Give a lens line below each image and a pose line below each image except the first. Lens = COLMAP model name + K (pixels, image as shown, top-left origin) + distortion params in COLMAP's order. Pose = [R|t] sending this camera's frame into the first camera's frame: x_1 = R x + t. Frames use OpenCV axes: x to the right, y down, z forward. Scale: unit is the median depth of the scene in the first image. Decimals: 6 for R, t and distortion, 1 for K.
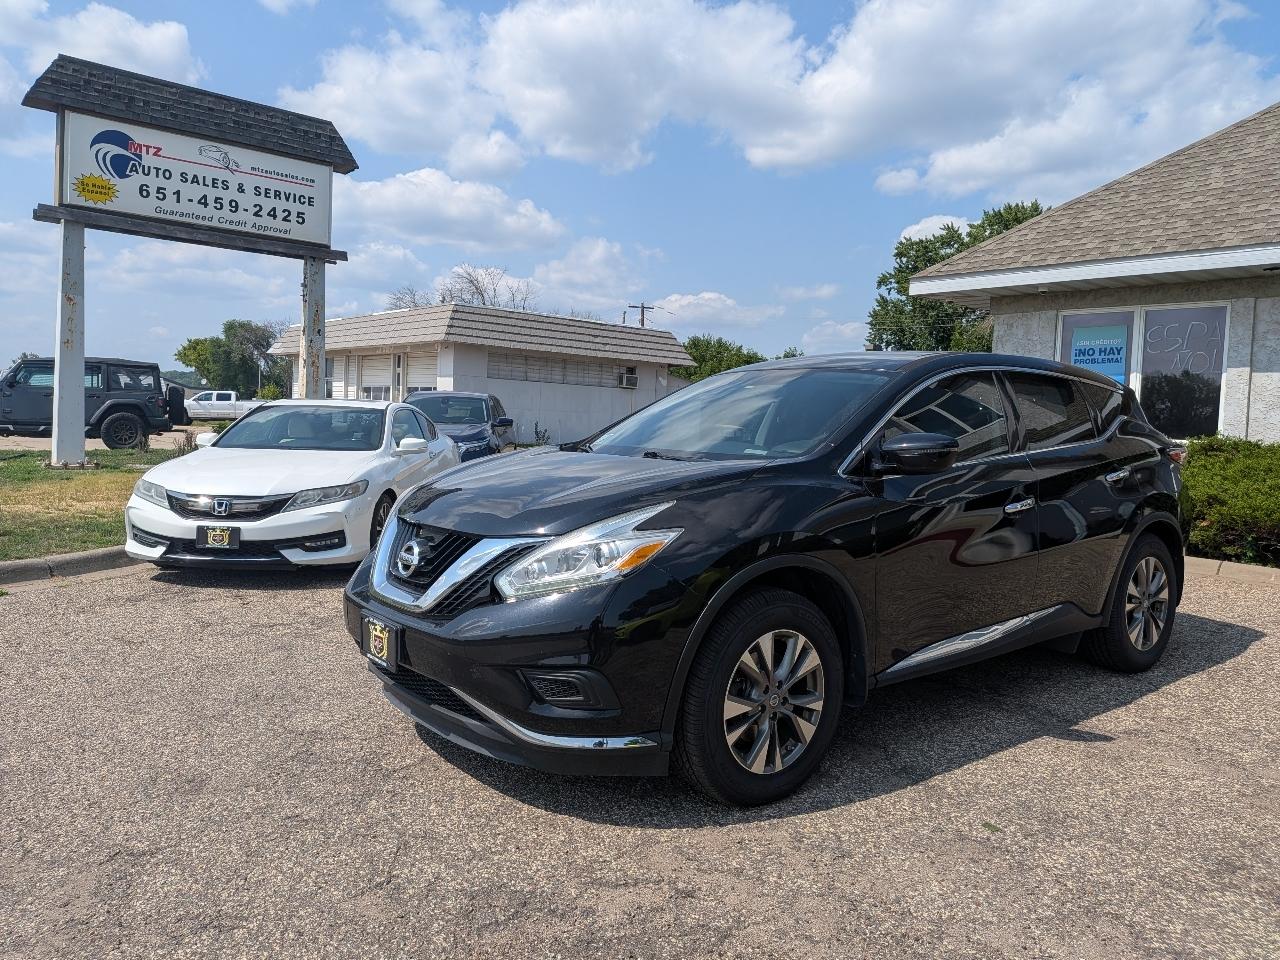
lens RADIAL K [[1024.3, 0, 631.7], [0, 1024.3, 464.7], [0, 0, 1]] dist [-0.007315, -0.009984]
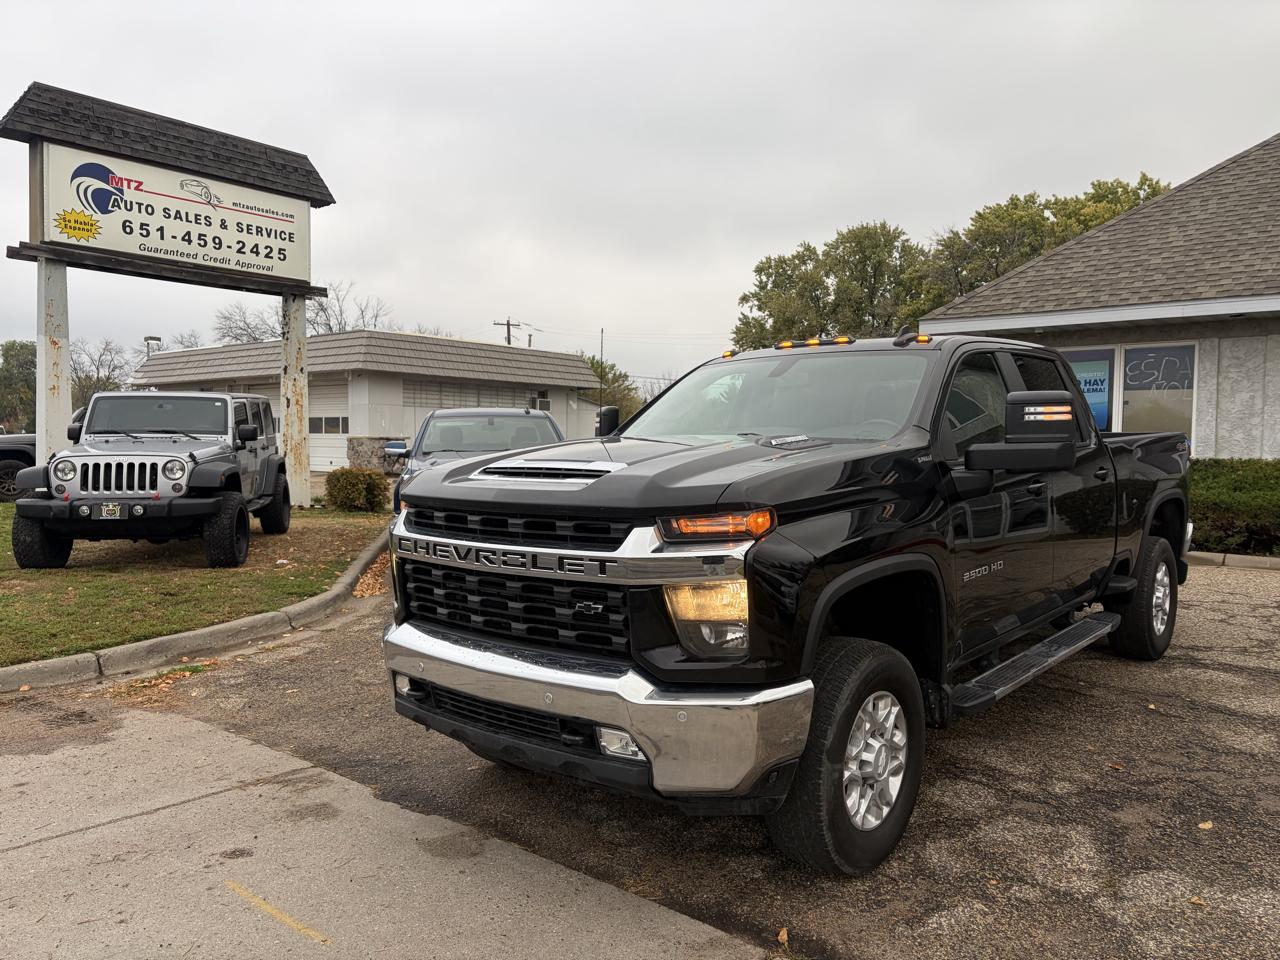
lens RADIAL K [[1069.5, 0, 647.2], [0, 1069.5, 482.6], [0, 0, 1]] dist [0.105800, -0.138634]
pose [[0.978040, -0.040894, 0.204366, -0.224891], [0.040367, 0.999162, 0.006748, -0.017689], [-0.204470, 0.001650, 0.978871, -0.095843]]
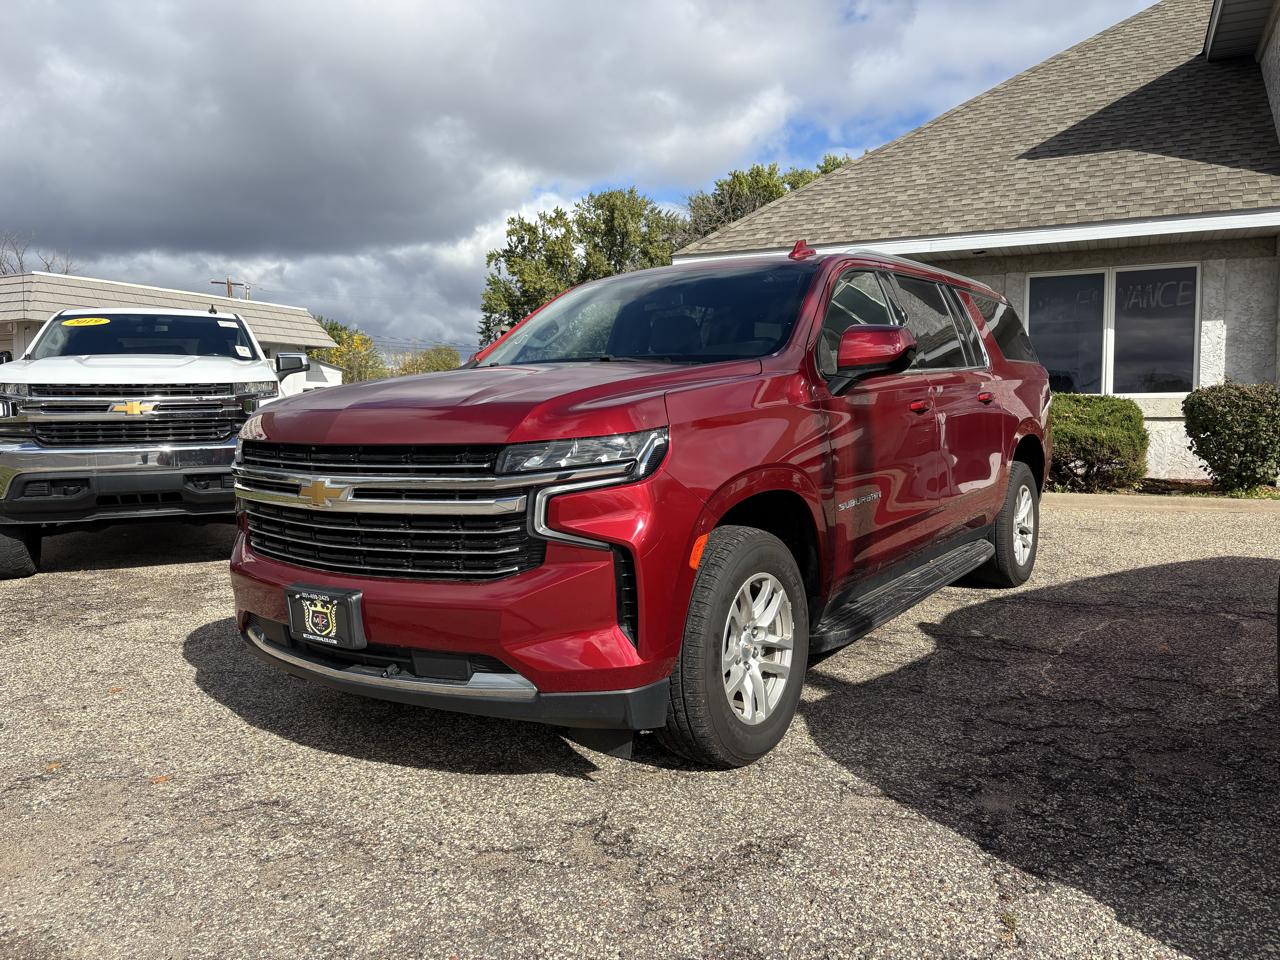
lens RADIAL K [[1046.5, 0, 690.1], [0, 1046.5, 481.3], [0, 0, 1]] dist [0.014651, 0.002046]
pose [[0.887295, -0.074899, 0.455080, -0.181084], [0.061944, 0.997138, 0.043338, 0.005008], [-0.457024, -0.010264, 0.889395, 0.017142]]
